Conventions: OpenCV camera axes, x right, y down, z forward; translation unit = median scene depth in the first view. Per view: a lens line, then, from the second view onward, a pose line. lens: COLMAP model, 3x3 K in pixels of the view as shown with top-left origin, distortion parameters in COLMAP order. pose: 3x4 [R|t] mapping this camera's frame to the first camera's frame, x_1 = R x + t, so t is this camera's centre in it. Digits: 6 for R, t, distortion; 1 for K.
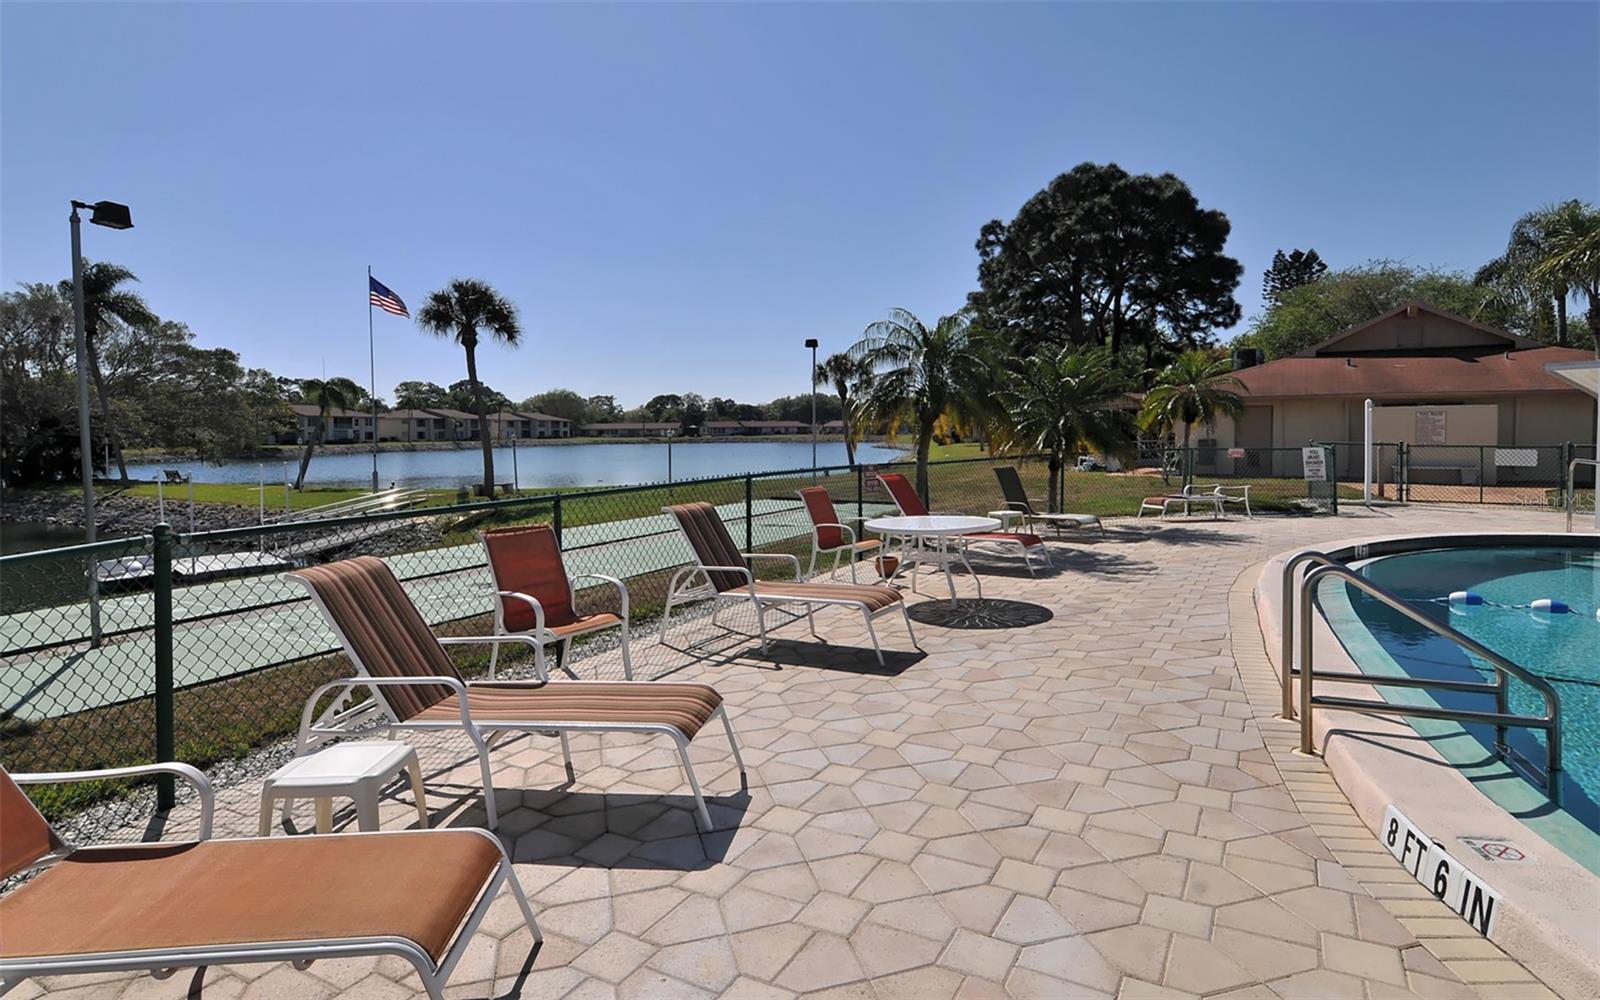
lens RADIAL K [[824.1, 0, 795.6], [0, 824.1, 498.5], [0, 0, 1]] dist [0.003540, -0.001641]
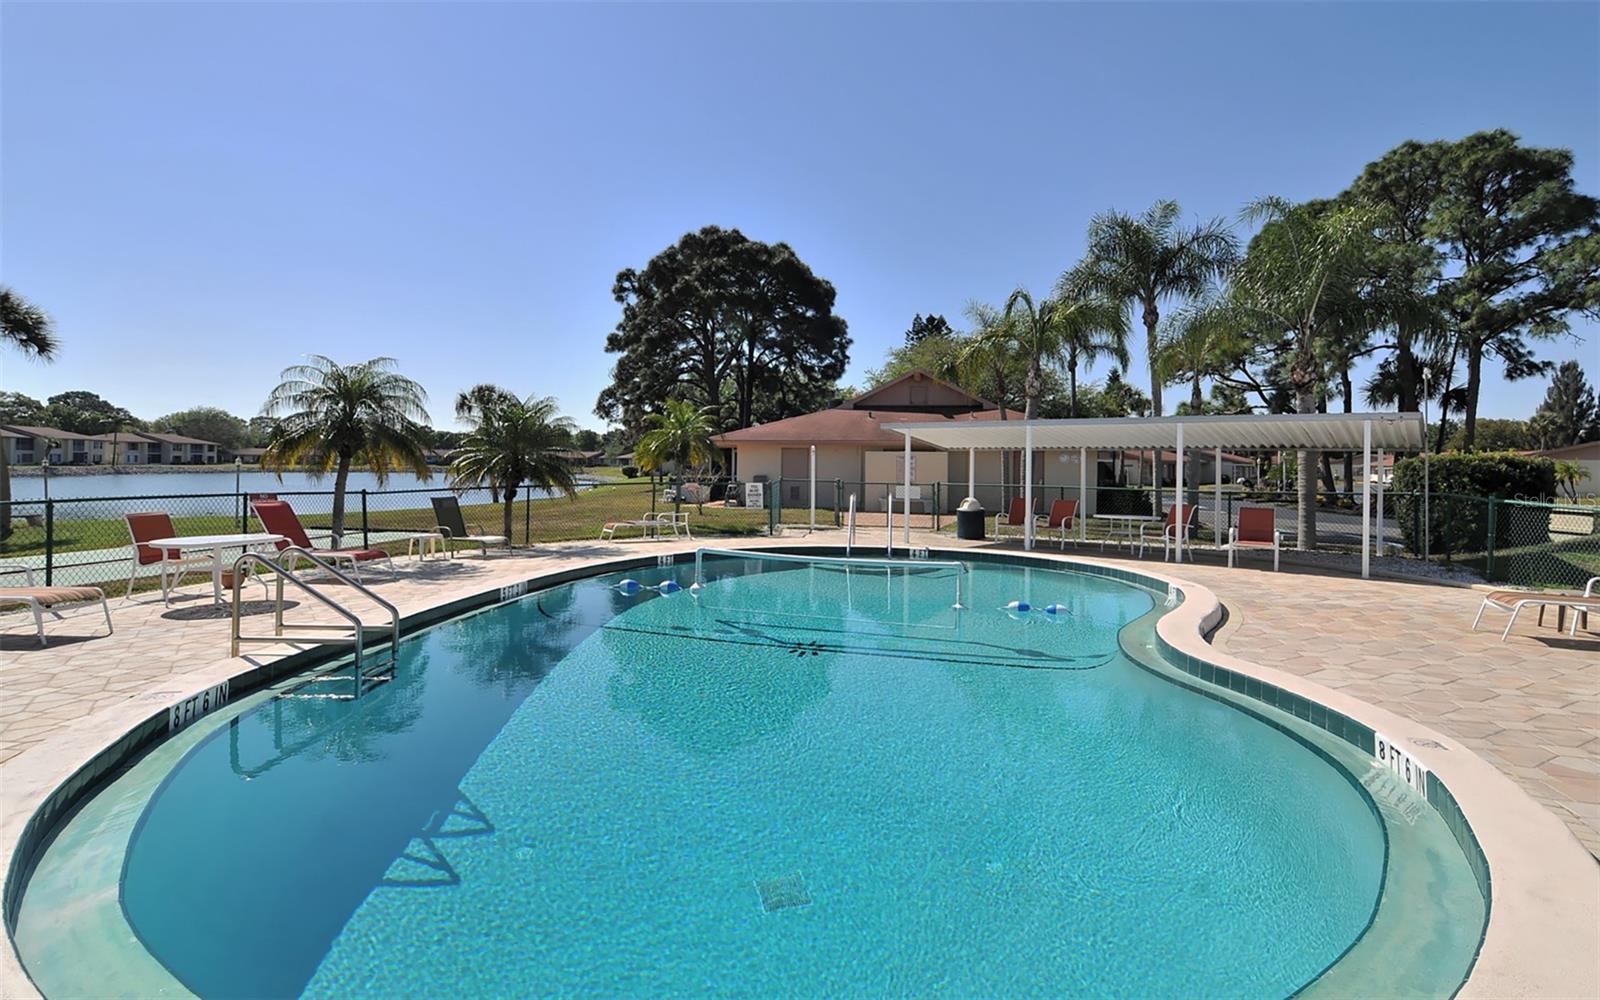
lens RADIAL K [[824.1, 0, 794.4], [0, 824.1, 496.4], [0, 0, 1]] dist [0.003540, -0.001641]
pose [[0.945067, 0.004428, 0.326846, 0.094651], [0.009212, 0.999150, -0.040175, 0.003521], [-0.326746, 0.040979, 0.944223, -0.070168]]
